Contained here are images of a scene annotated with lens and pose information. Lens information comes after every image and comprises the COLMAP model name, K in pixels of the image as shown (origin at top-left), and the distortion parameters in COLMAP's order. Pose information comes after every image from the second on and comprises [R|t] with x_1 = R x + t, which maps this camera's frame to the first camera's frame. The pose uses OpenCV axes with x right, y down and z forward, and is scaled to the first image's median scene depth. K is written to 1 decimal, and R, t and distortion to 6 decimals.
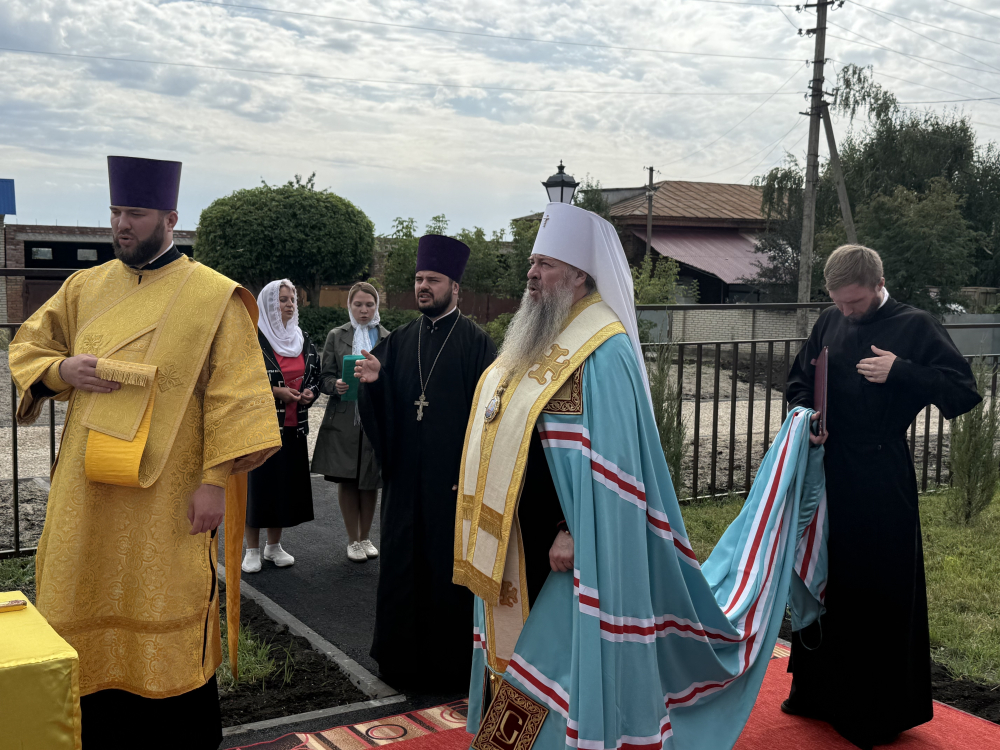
lens RADIAL K [[1131.3, 0, 497.1], [0, 1131.3, 370.5], [0, 0, 1]] dist [-0.031355, 0.000000]
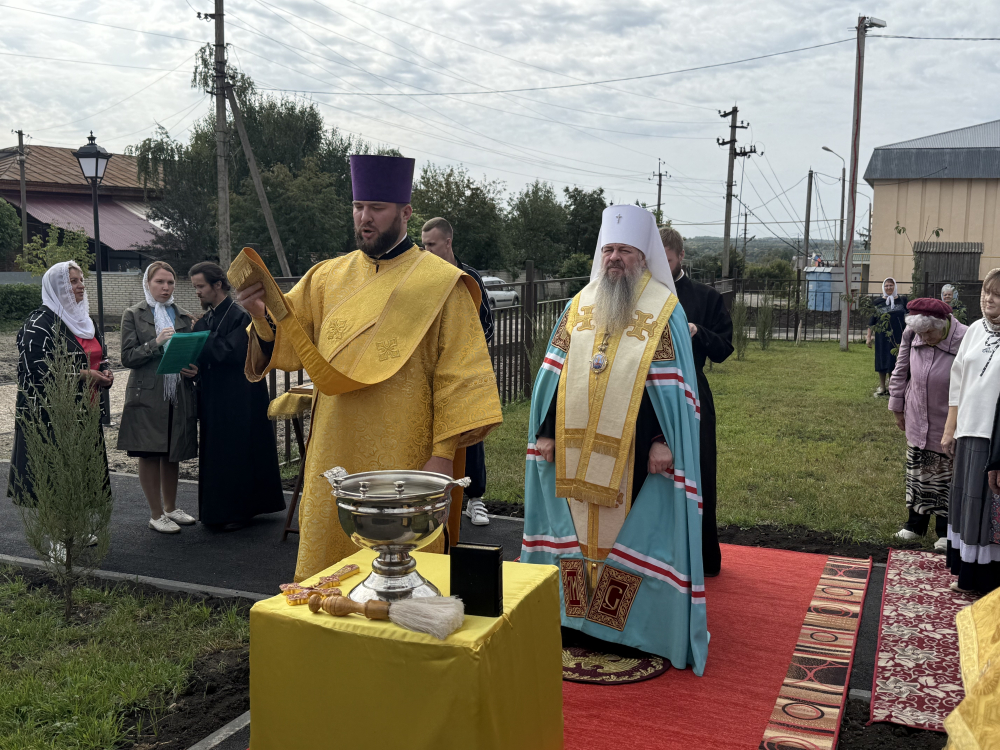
lens RADIAL K [[1027.1, 0, 511.0], [0, 1027.1, 392.4], [0, 0, 1]] dist [0.066409, 0.000000]
pose [[0.800596, -0.091408, 0.592191, -0.422345], [0.054405, 0.995303, 0.080080, -0.016813], [-0.596729, -0.031893, 0.801809, 0.052593]]
